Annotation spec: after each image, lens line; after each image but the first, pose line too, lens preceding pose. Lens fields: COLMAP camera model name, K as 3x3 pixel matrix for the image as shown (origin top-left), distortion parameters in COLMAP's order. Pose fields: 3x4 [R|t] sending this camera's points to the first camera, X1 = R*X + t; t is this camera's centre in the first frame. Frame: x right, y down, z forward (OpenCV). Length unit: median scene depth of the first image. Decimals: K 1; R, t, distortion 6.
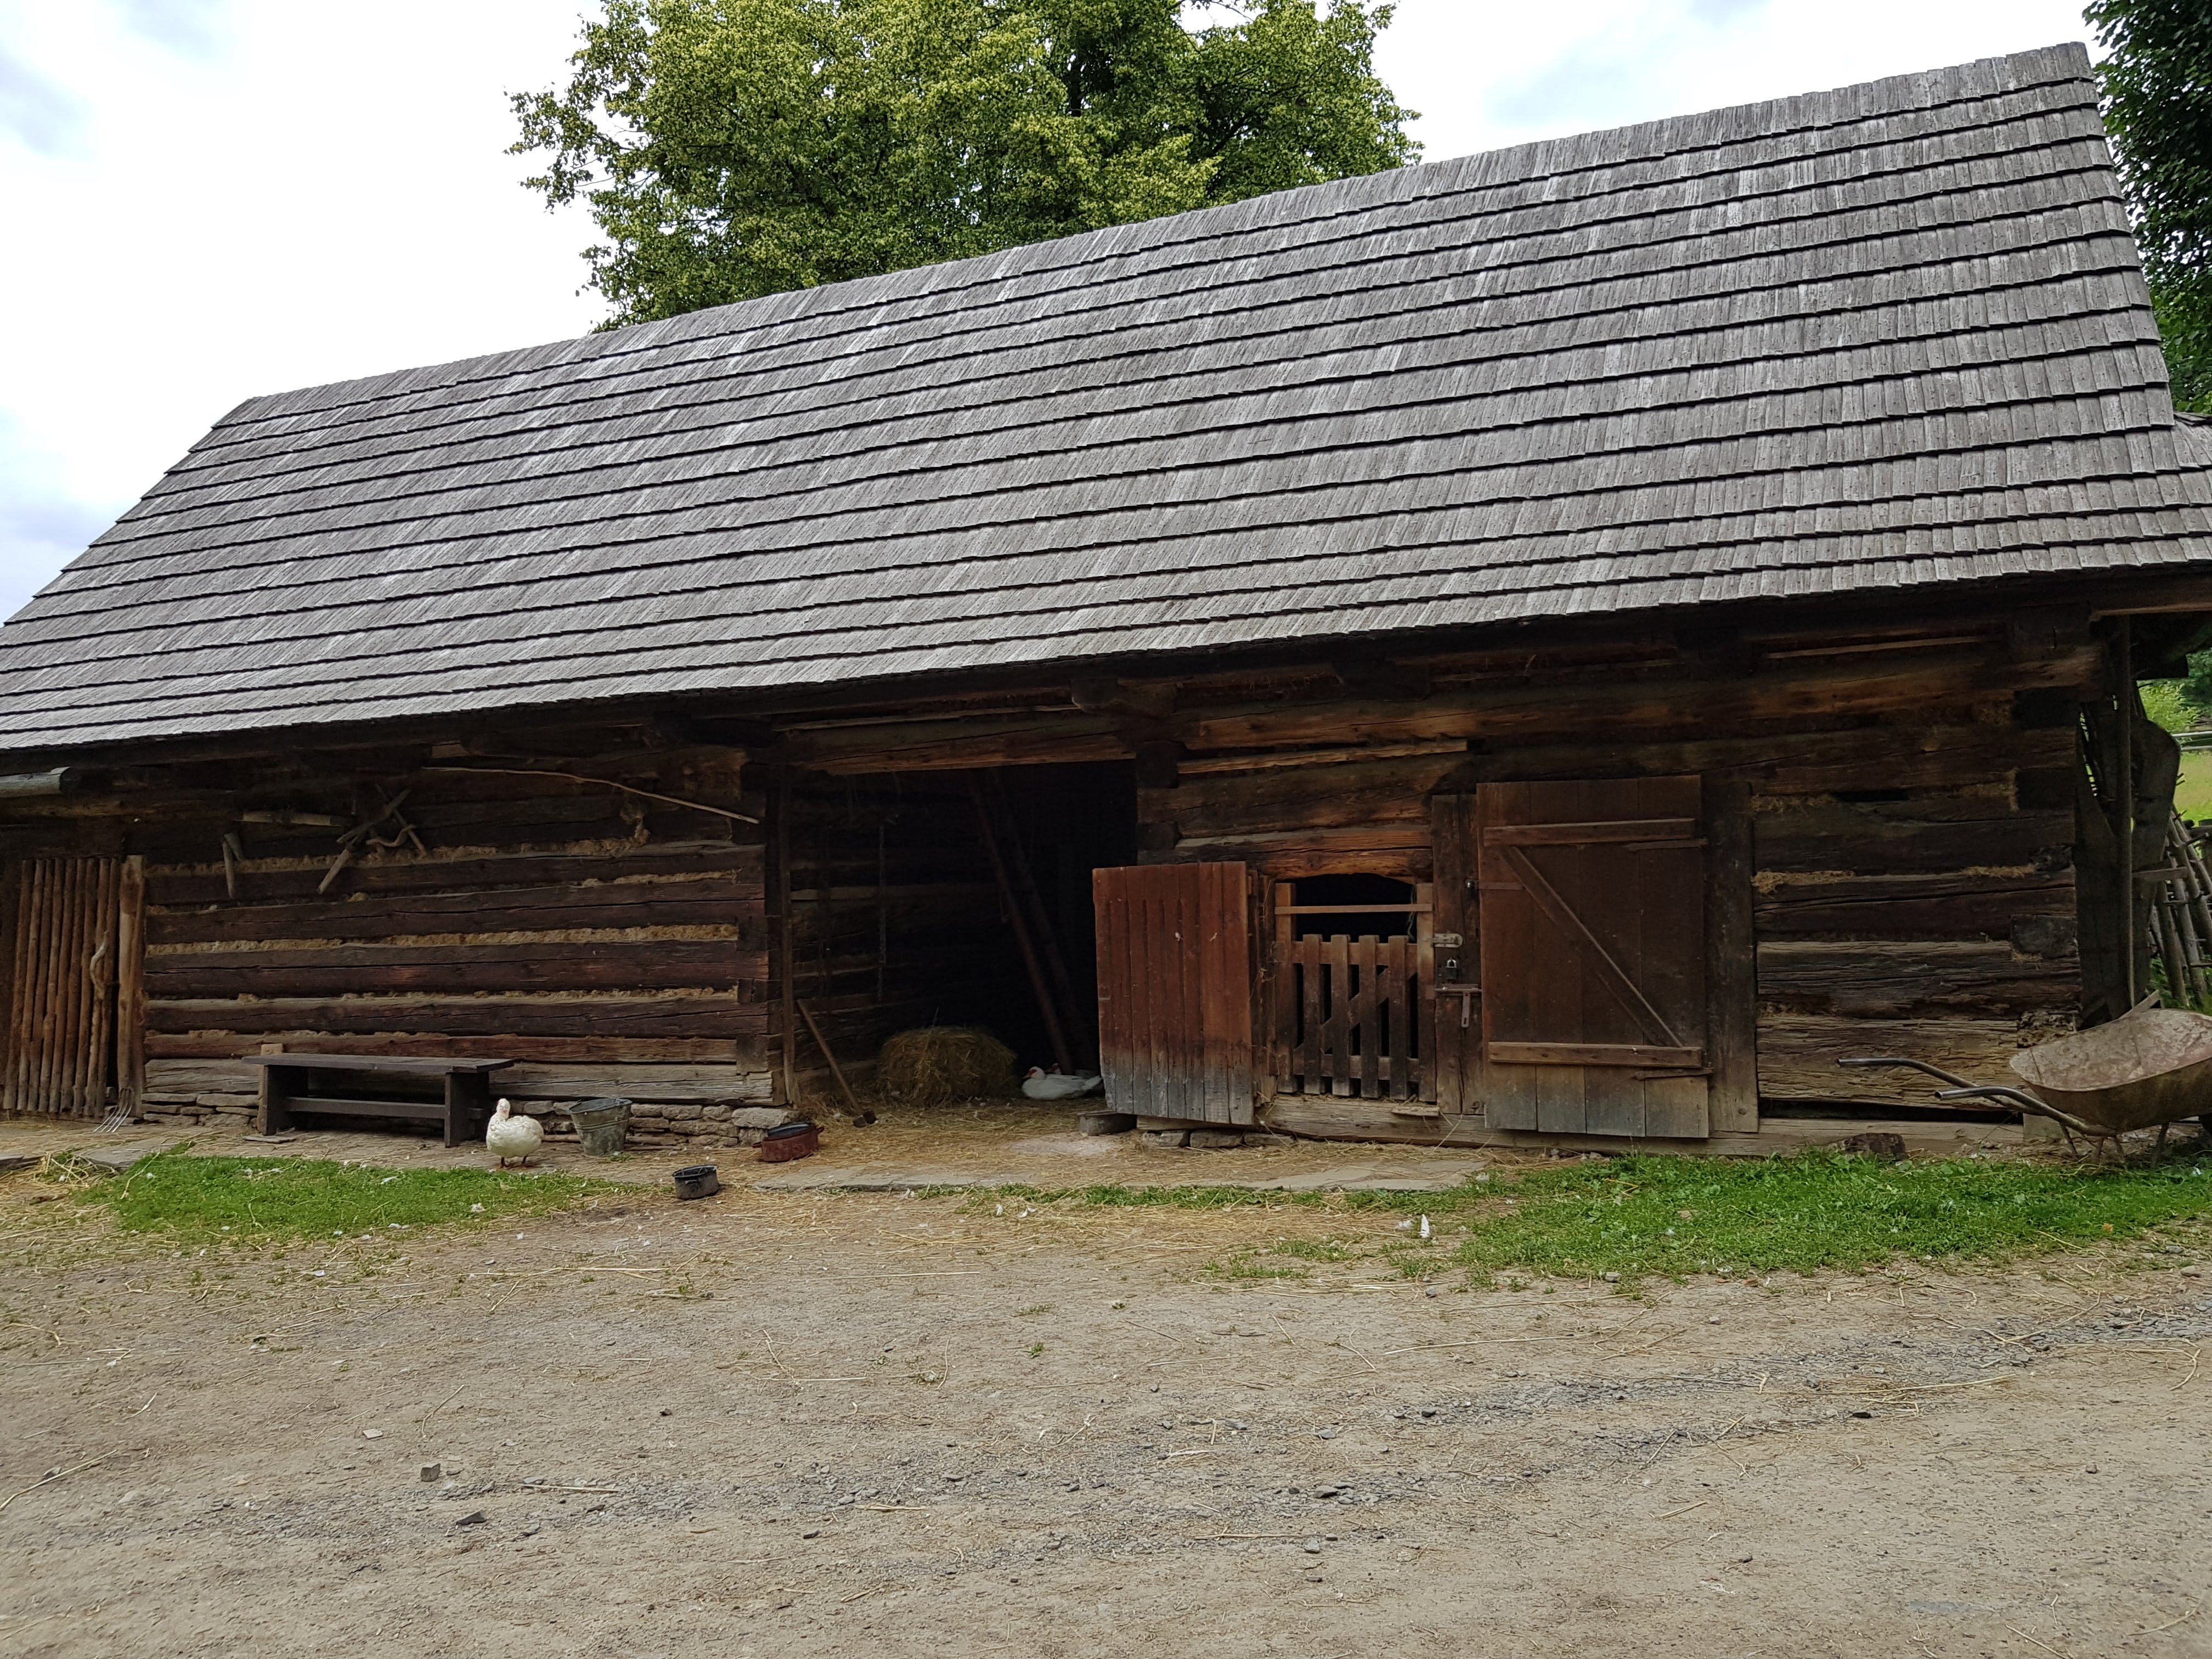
lens RADIAL K [[1830.8, 0, 1006.2], [0, 1830.8, 881.5], [0, 0, 1]] dist [0.107187, -0.198189]
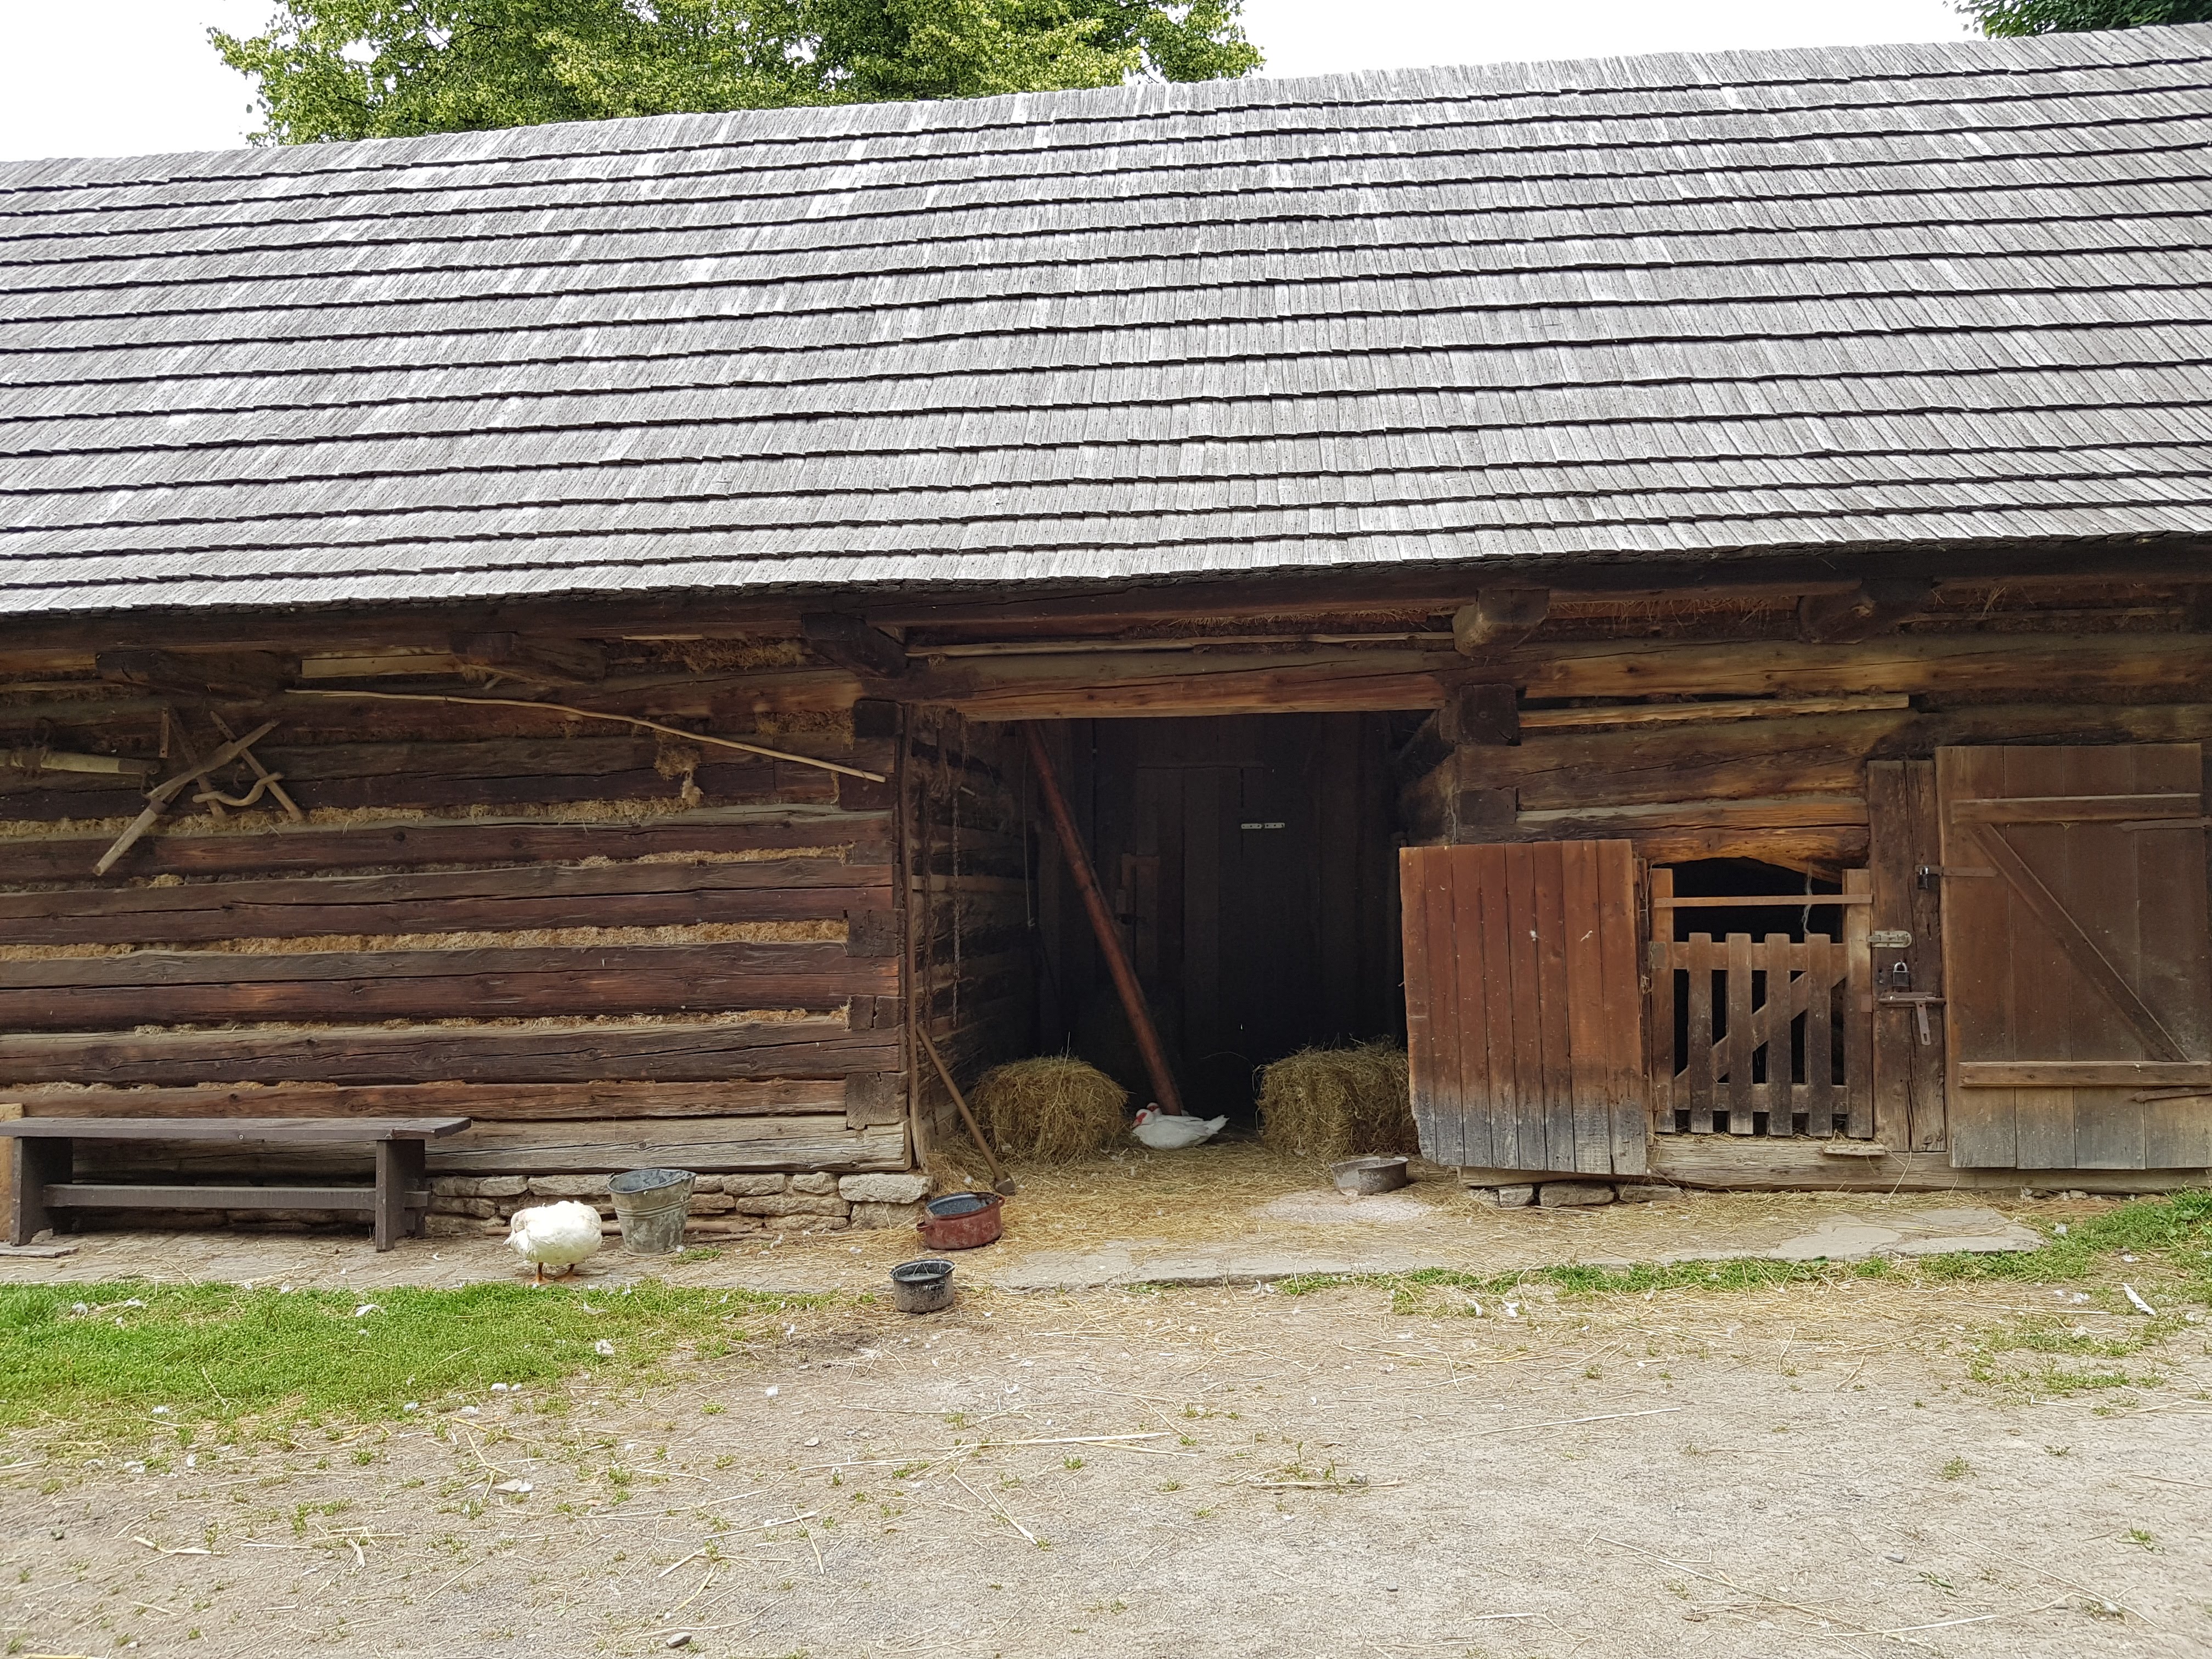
lens RADIAL K [[1830.8, 0, 1006.2], [0, 1830.8, 881.5], [0, 0, 1]] dist [0.107187, -0.198189]
pose [[0.936516, 0.014638, 0.350319, -0.339060], [-0.008643, 0.999788, -0.018672, 0.020774], [-0.350518, 0.014459, 0.936444, 0.300464]]
